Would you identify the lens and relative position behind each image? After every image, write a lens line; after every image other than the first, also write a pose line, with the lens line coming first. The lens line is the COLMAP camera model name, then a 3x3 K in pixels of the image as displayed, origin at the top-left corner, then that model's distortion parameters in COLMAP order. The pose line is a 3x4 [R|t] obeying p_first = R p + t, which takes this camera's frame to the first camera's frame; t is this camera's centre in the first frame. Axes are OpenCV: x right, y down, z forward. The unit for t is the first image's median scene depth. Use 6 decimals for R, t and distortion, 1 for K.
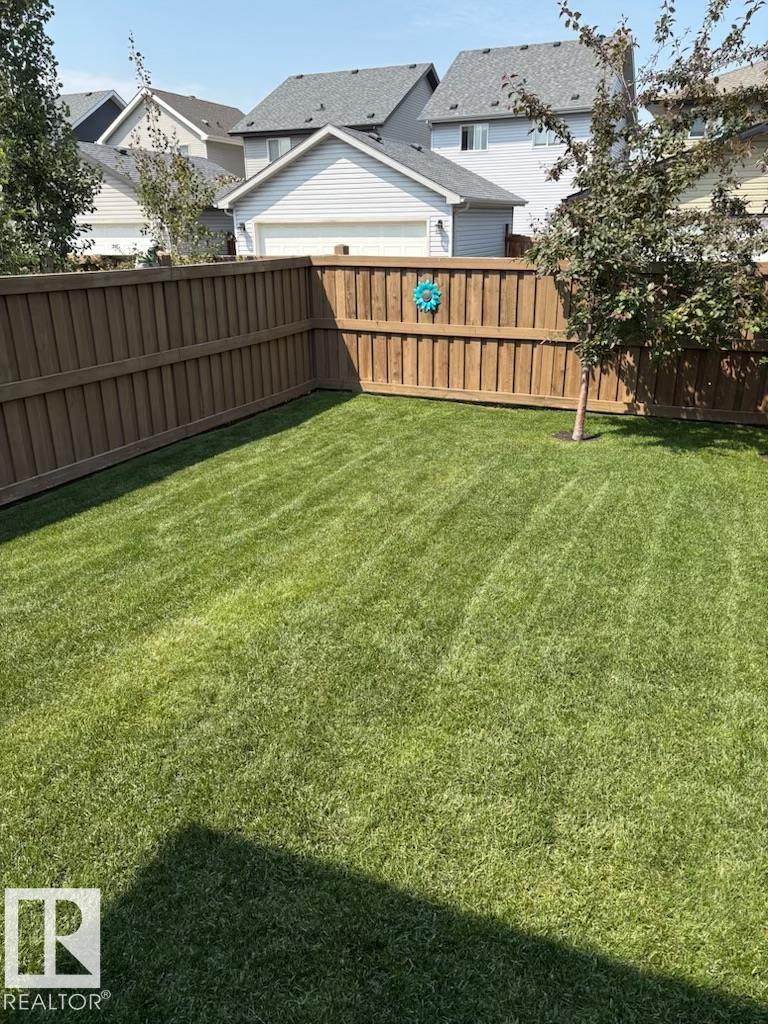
lens RADIAL K [[786.5, 0, 392.7], [0, 786.5, 509.5], [0, 0, 1]] dist [0.068692, -0.000381]
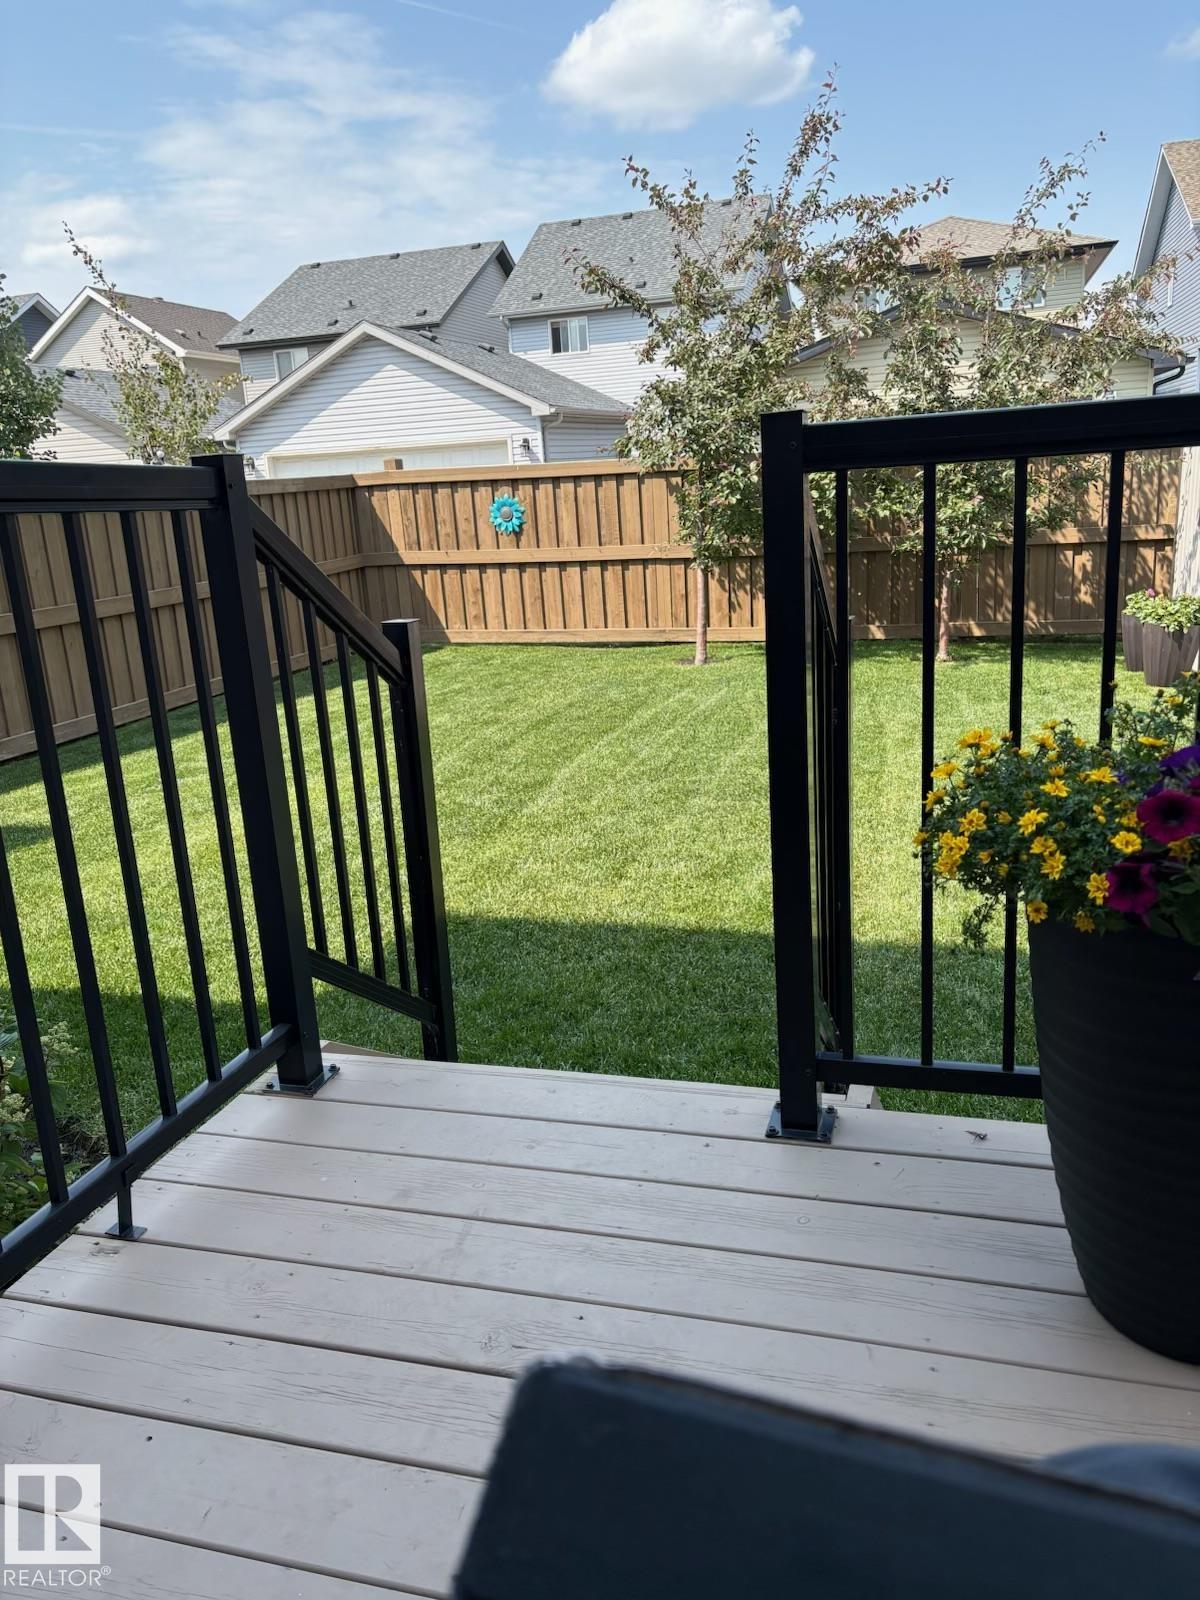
lens RADIAL K [[1230.2, 0, 600.0], [0, 1230.2, 800.0], [0, 0, 1]] dist [0.109096, -0.057821]
pose [[0.993450, -0.078395, 0.083139, 0.010155], [0.085531, 0.992611, -0.086065, 0.123226], [-0.075777, 0.092612, 0.992815, -0.200413]]
